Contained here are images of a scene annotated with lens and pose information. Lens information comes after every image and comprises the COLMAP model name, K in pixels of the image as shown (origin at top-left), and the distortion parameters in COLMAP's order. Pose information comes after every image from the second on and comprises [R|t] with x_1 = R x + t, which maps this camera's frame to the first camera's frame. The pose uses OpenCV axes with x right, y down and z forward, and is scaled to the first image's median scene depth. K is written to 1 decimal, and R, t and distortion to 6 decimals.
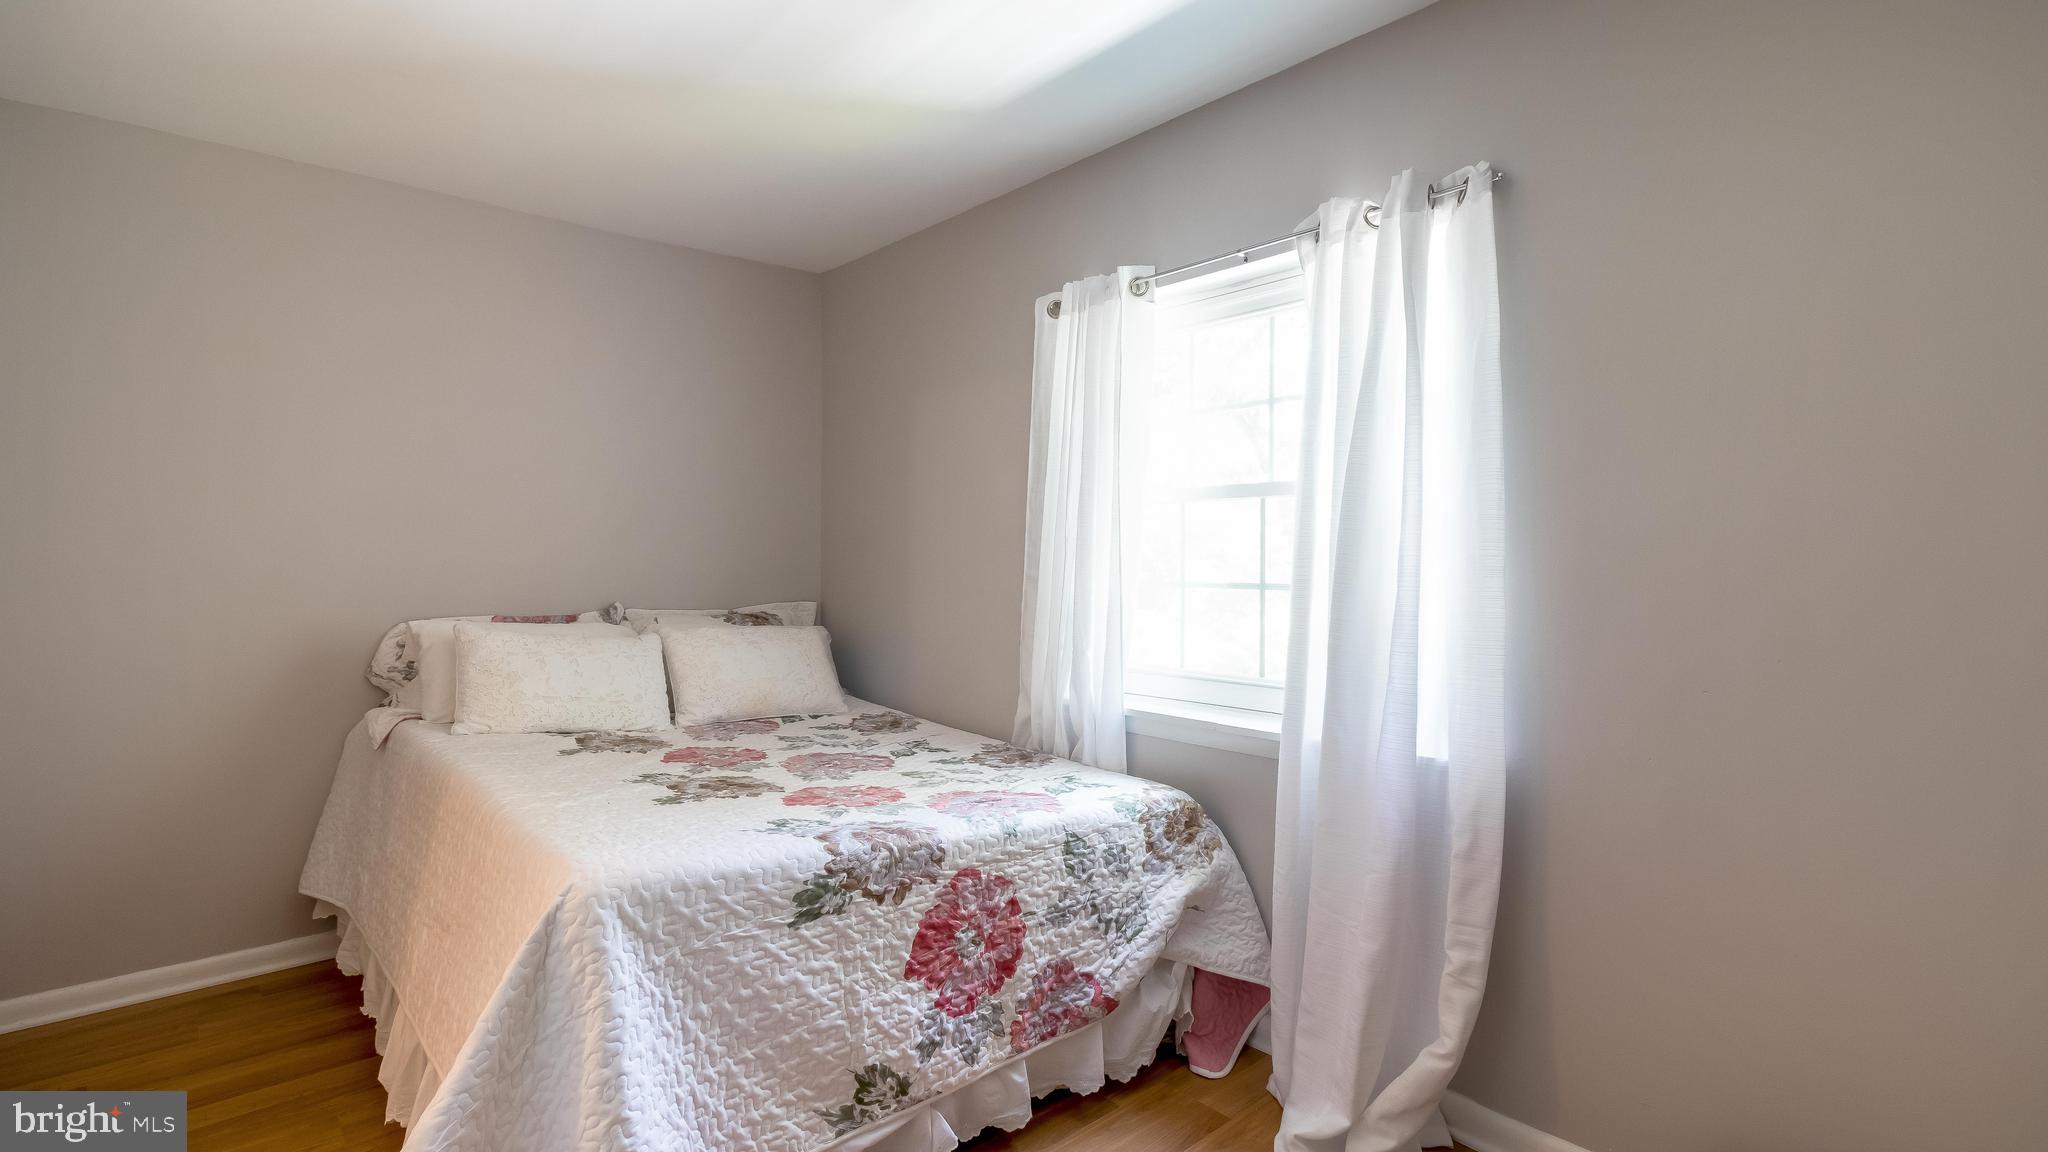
lens RADIAL K [[939.1, 0, 1032.4], [0, 939.1, 571.3], [0, 0, 1]] dist [0.002534, -0.000546]
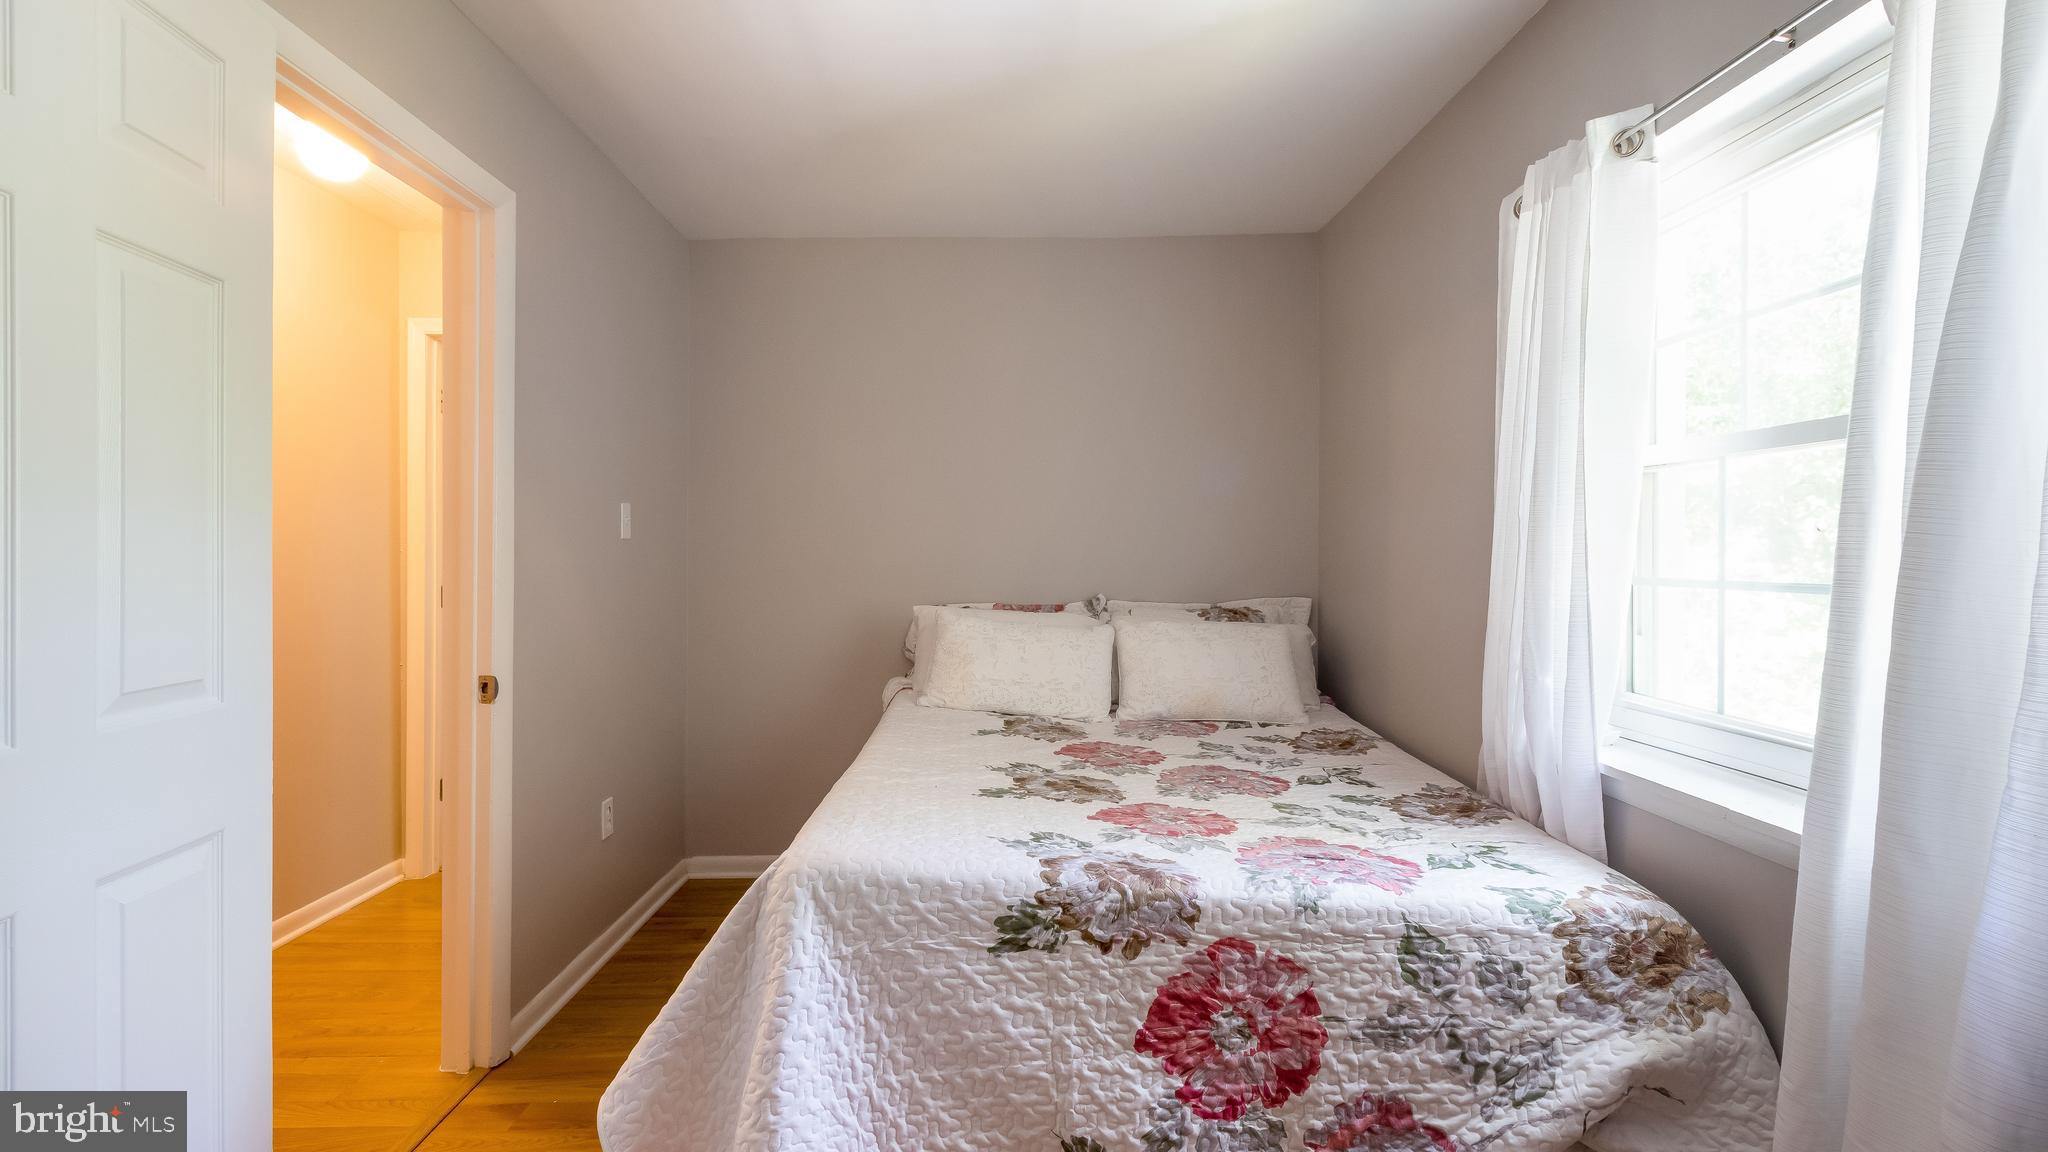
lens RADIAL K [[939.1, 0, 1025.0], [0, 939.1, 569.5], [0, 0, 1]] dist [0.002534, -0.000546]
pose [[0.758732, 0.003889, -0.651392, 0.305002], [-0.000380, 0.999985, 0.005528, 0.000136], [0.651403, -0.003946, 0.758721, 0.274866]]
